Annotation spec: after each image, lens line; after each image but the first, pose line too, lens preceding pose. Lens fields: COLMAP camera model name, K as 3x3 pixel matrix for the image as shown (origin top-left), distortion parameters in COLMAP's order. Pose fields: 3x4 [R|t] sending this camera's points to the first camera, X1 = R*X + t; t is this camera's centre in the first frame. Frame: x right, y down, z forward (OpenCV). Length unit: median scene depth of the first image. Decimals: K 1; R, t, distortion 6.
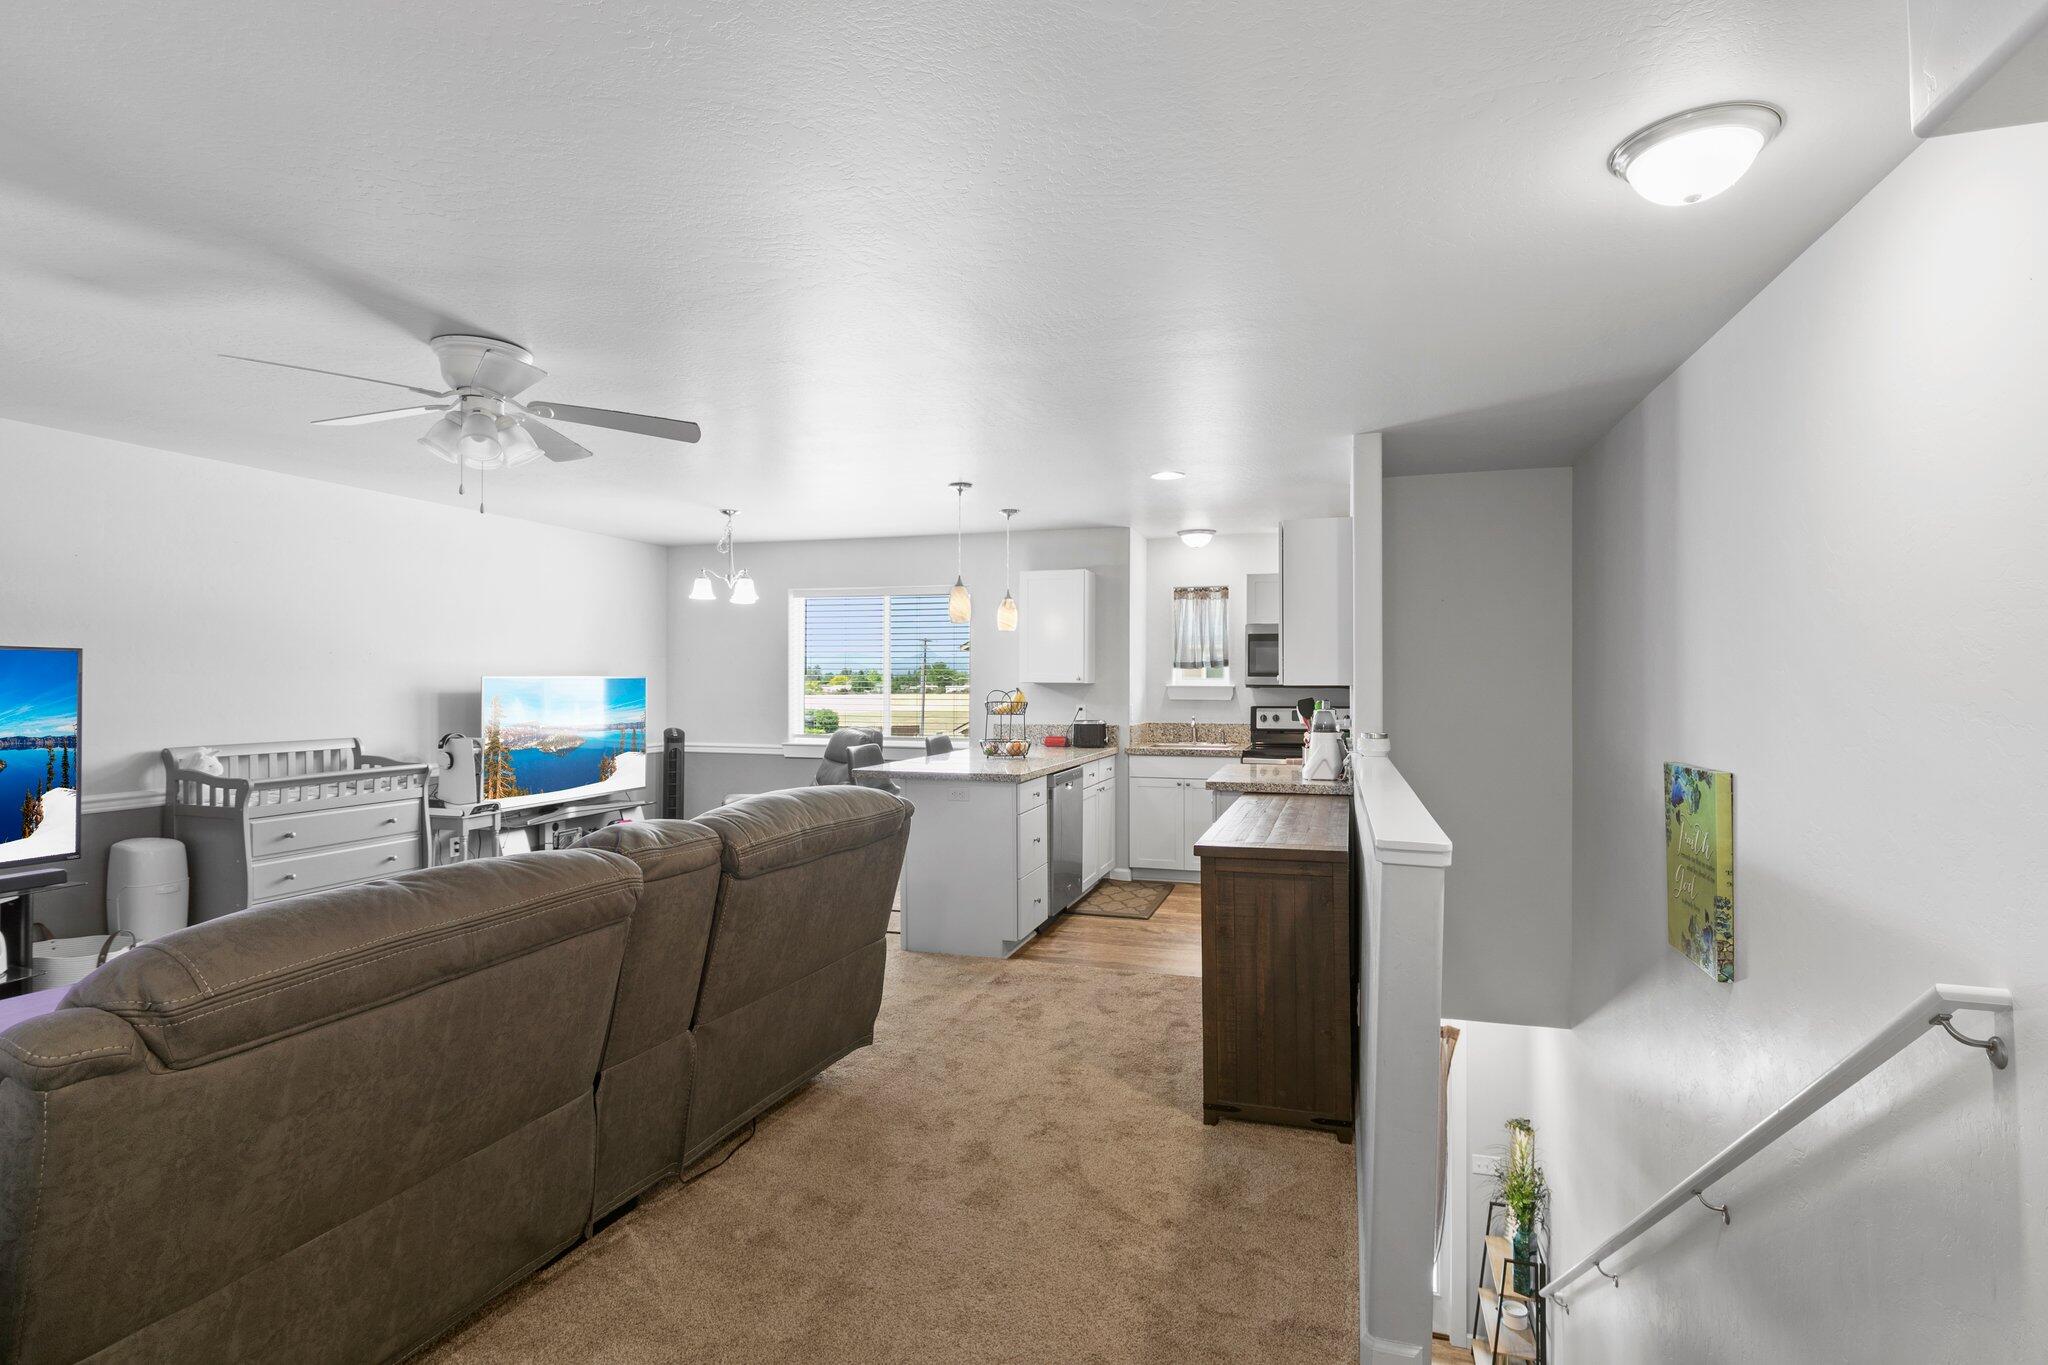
lens RADIAL K [[986.9, 0, 1034.2], [0, 986.9, 684.1], [0, 0, 1]] dist [-0.001481, -0.001563]
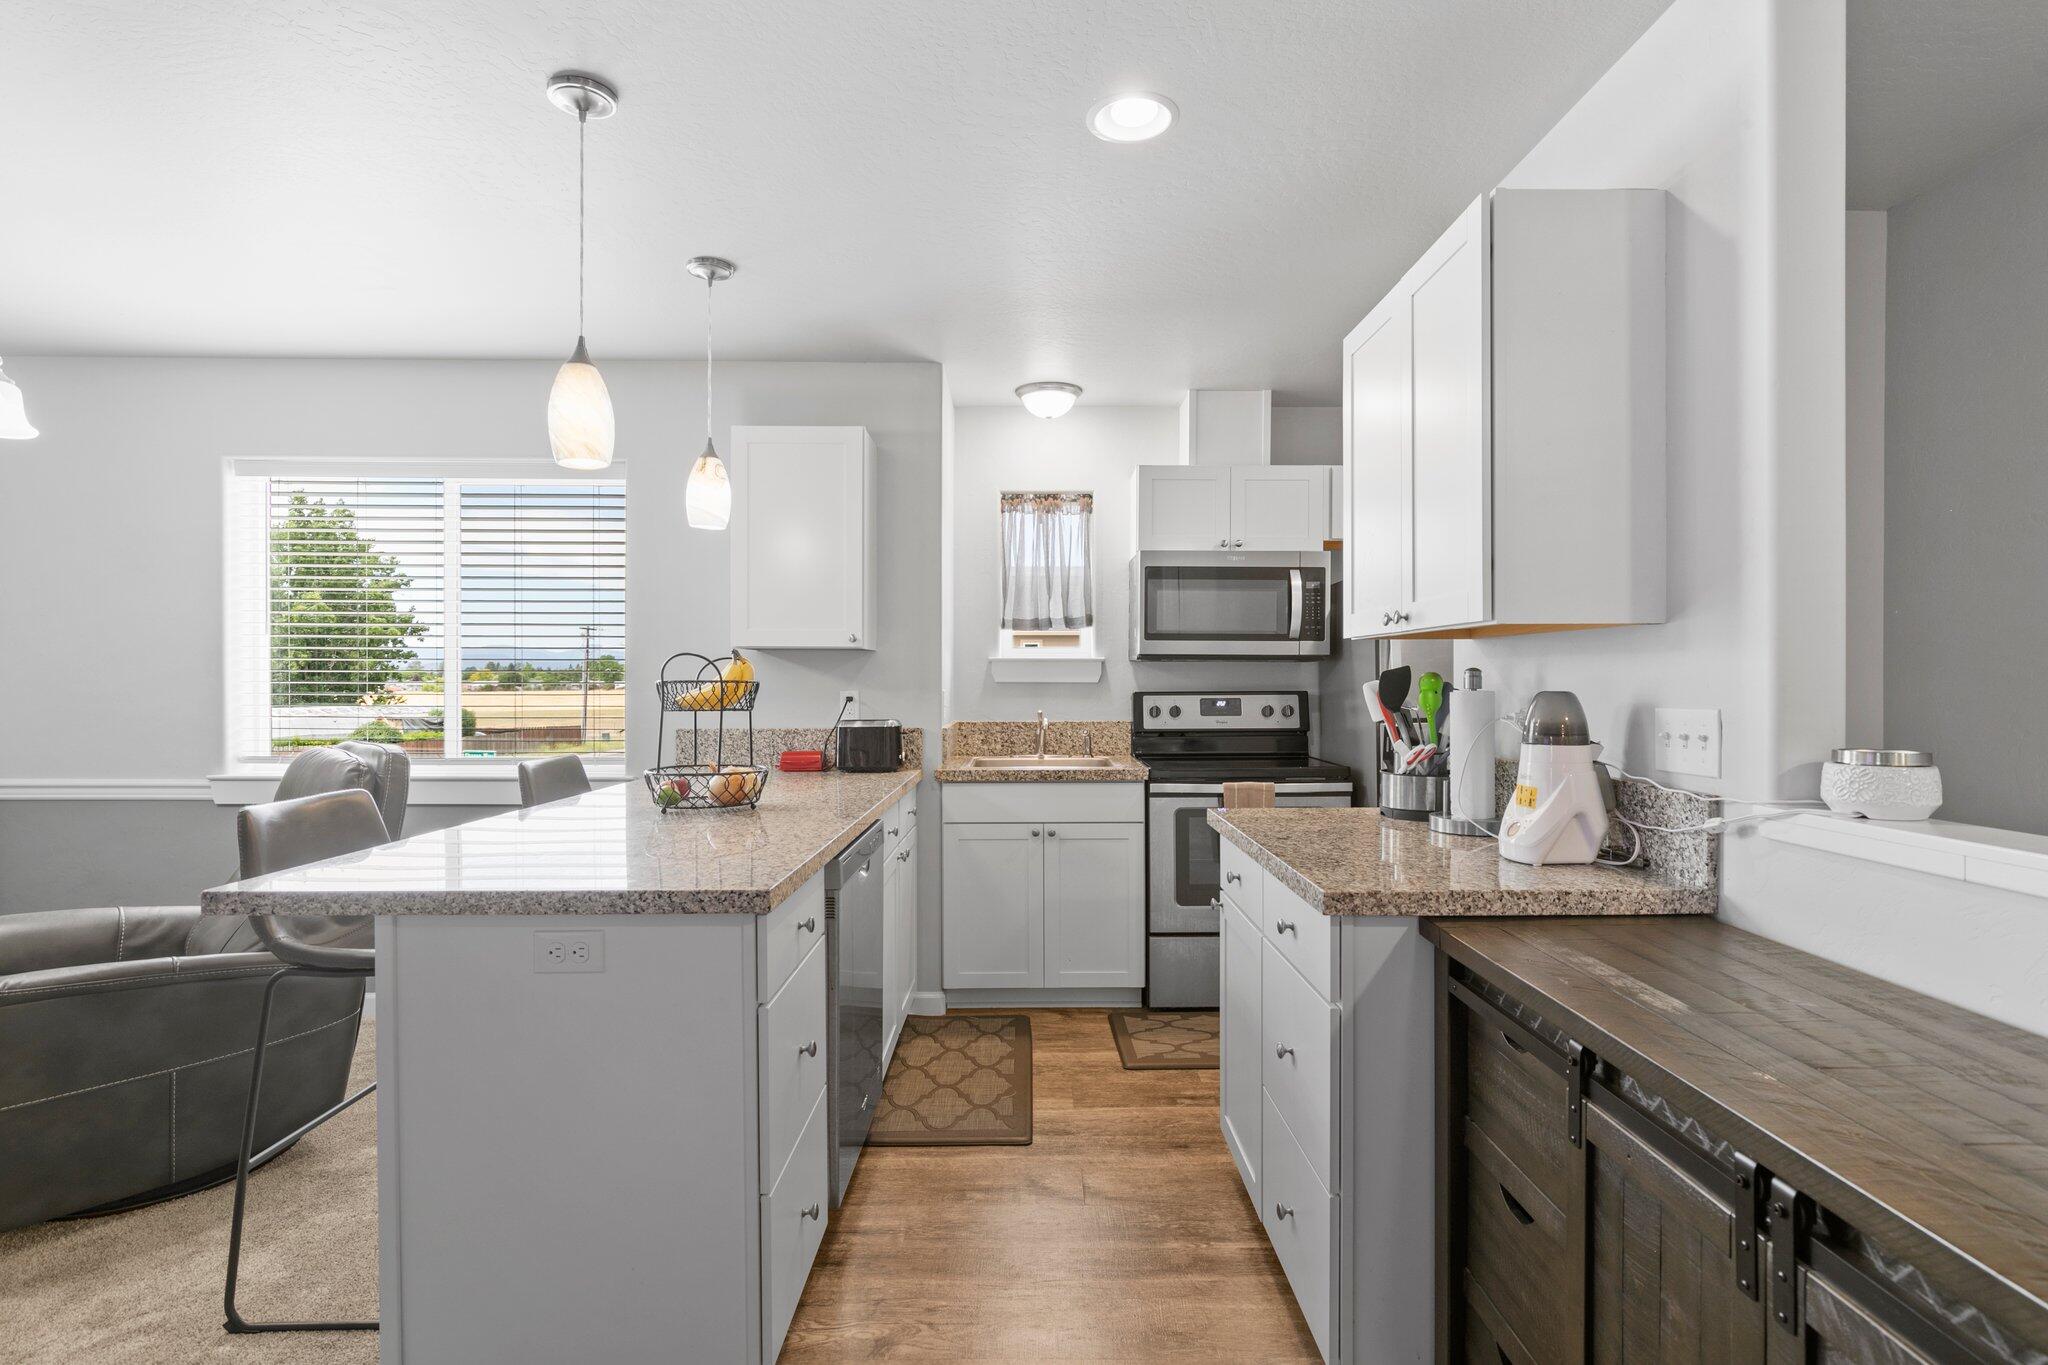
lens RADIAL K [[986.9, 0, 1037.1], [0, 986.9, 681.8], [0, 0, 1]] dist [-0.001481, -0.001563]
pose [[0.950936, -0.003280, 0.309371, -0.027083], [0.002528, 0.999993, 0.002831, 0.018601], [-0.309378, -0.001910, 0.950937, 0.582974]]
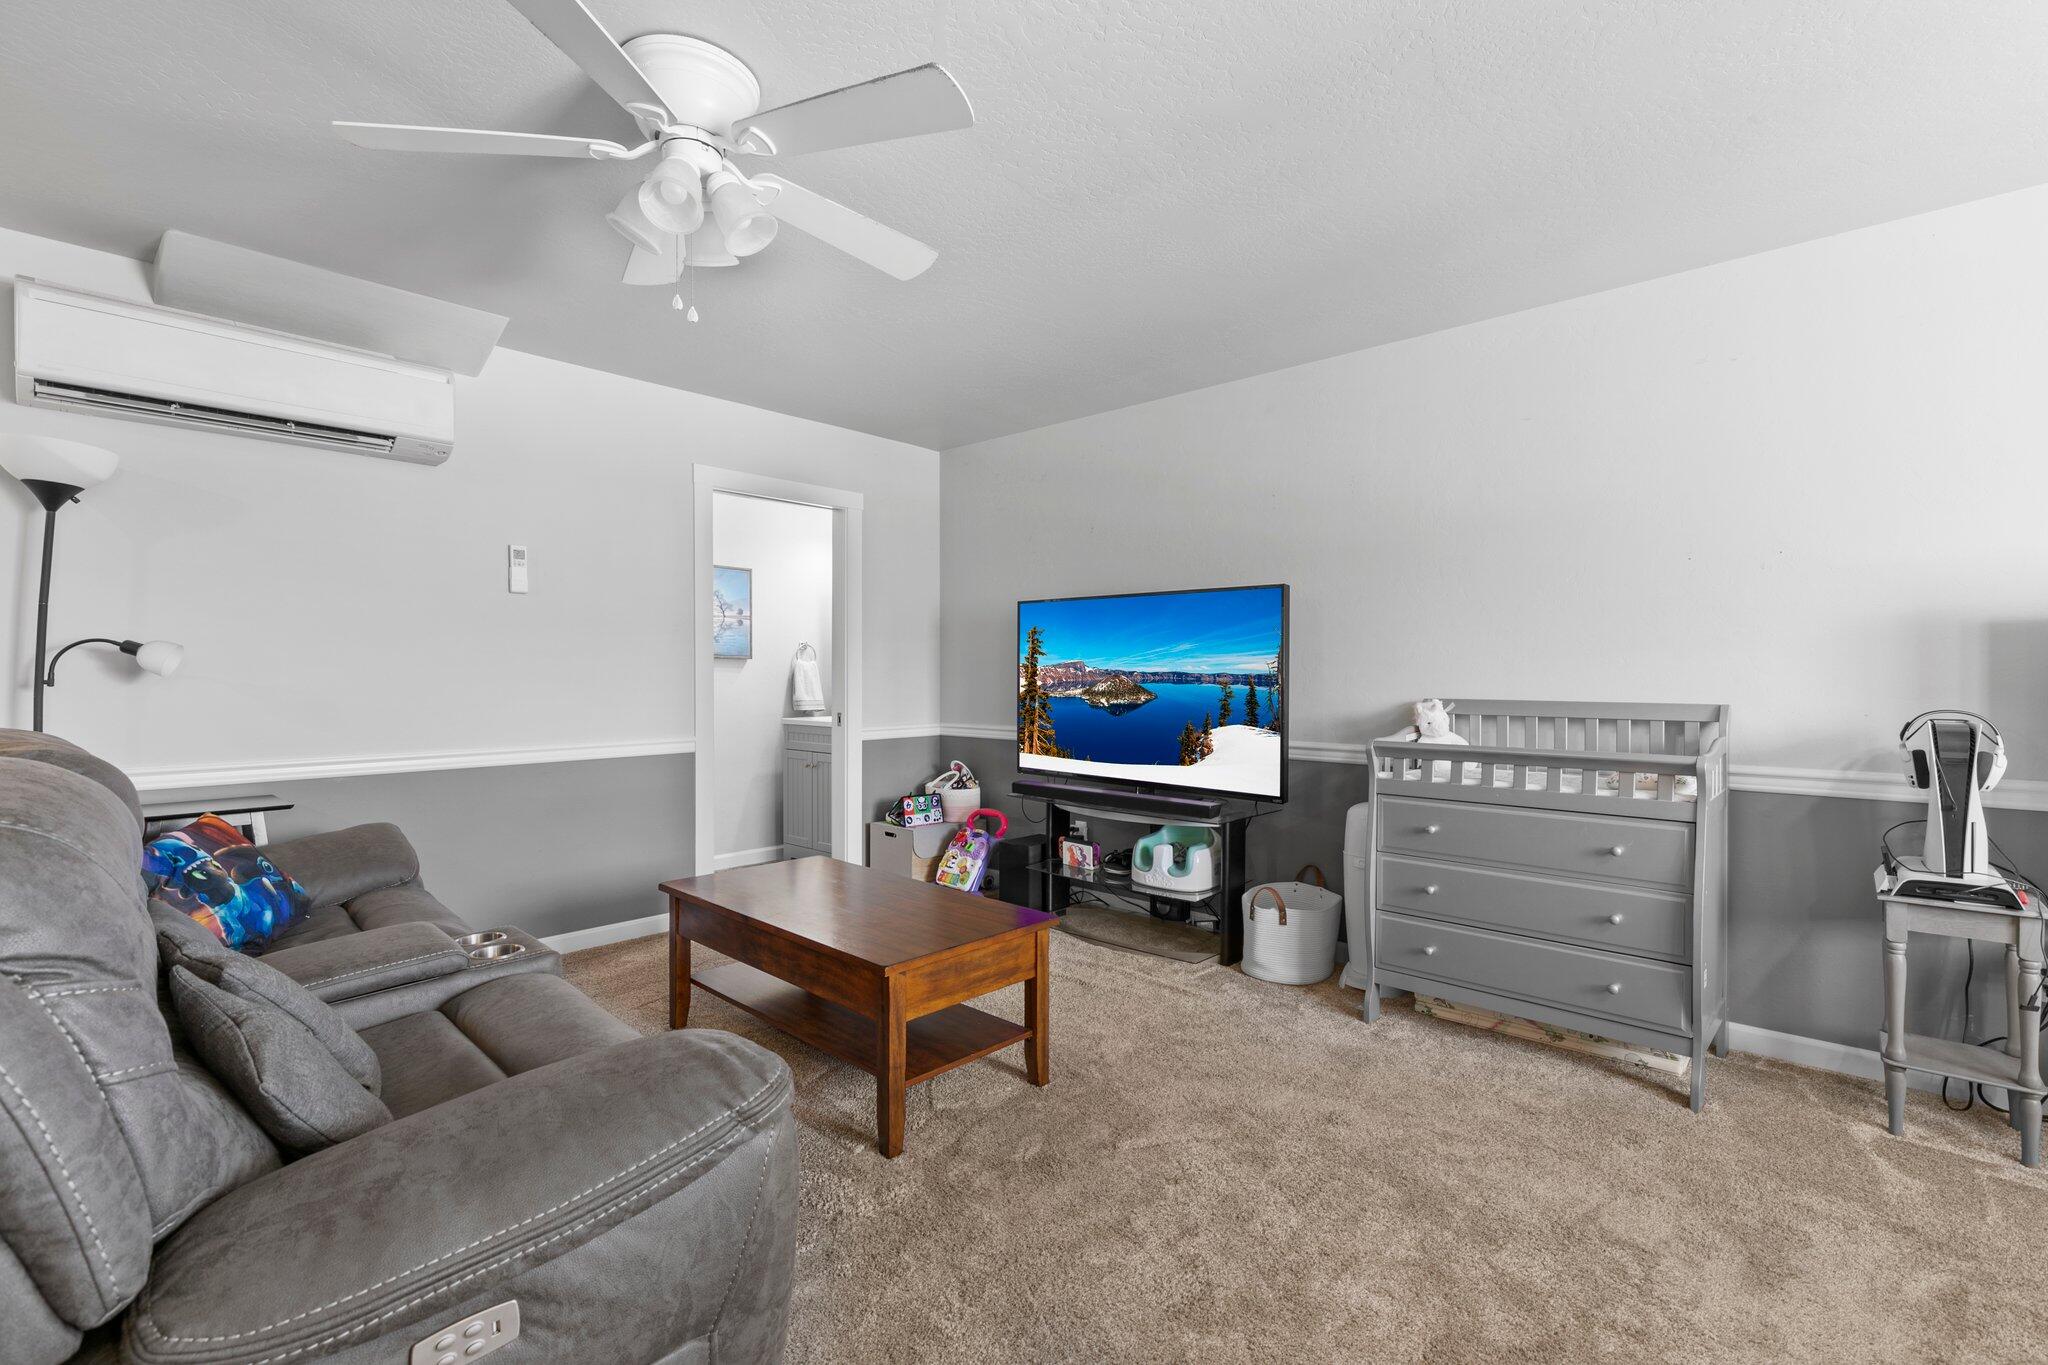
lens RADIAL K [[921.2, 0, 1040.0], [0, 921.2, 685.7], [0, 0, 1]] dist [0.008854, -0.000840]
pose [[-0.424883, 0.007234, -0.905219, -0.043503], [-0.007140, 0.999910, 0.011342, 0.036341], [0.905220, 0.011282, -0.424793, 0.793770]]
